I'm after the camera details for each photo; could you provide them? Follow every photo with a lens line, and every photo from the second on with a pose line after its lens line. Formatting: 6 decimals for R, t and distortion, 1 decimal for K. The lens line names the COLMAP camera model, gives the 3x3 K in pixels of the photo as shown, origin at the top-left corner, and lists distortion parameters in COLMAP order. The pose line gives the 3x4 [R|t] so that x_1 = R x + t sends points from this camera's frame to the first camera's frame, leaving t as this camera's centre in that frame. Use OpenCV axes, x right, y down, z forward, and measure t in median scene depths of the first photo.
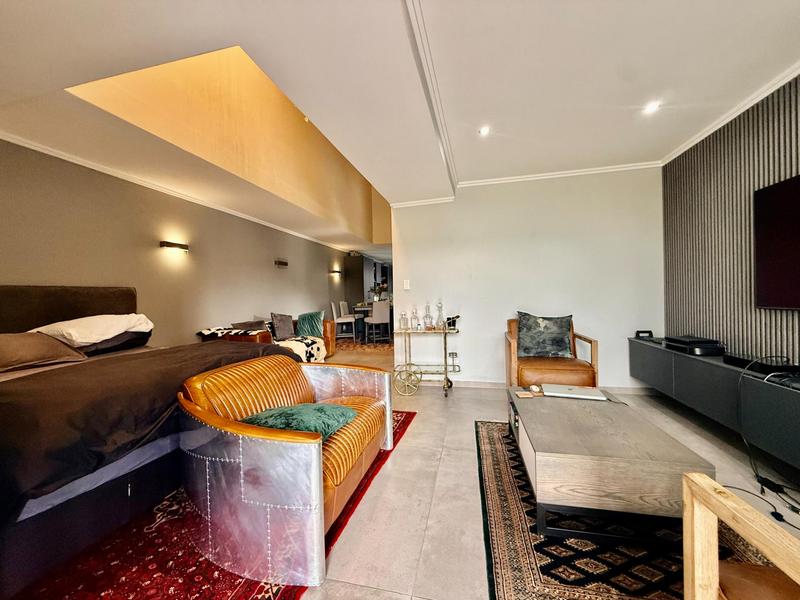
lens RADIAL K [[324.7, 0, 400.0], [0, 324.7, 300.0], [0, 0, 1]] dist [-0.001031, -0.000304]
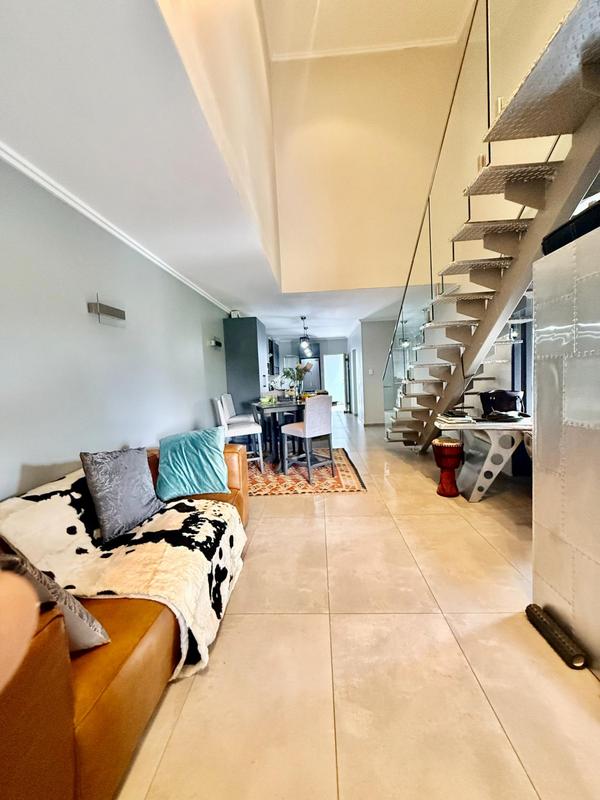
lens RADIAL K [[324.7, 0, 300.0], [0, 324.7, 400.0], [0, 0, 1]] dist [-0.001031, -0.000304]
pose [[0.985280, -0.039795, 0.166251, -0.207189], [0.030326, 0.997791, 0.059113, -0.021814], [-0.168236, -0.053201, 0.984310, 0.576977]]
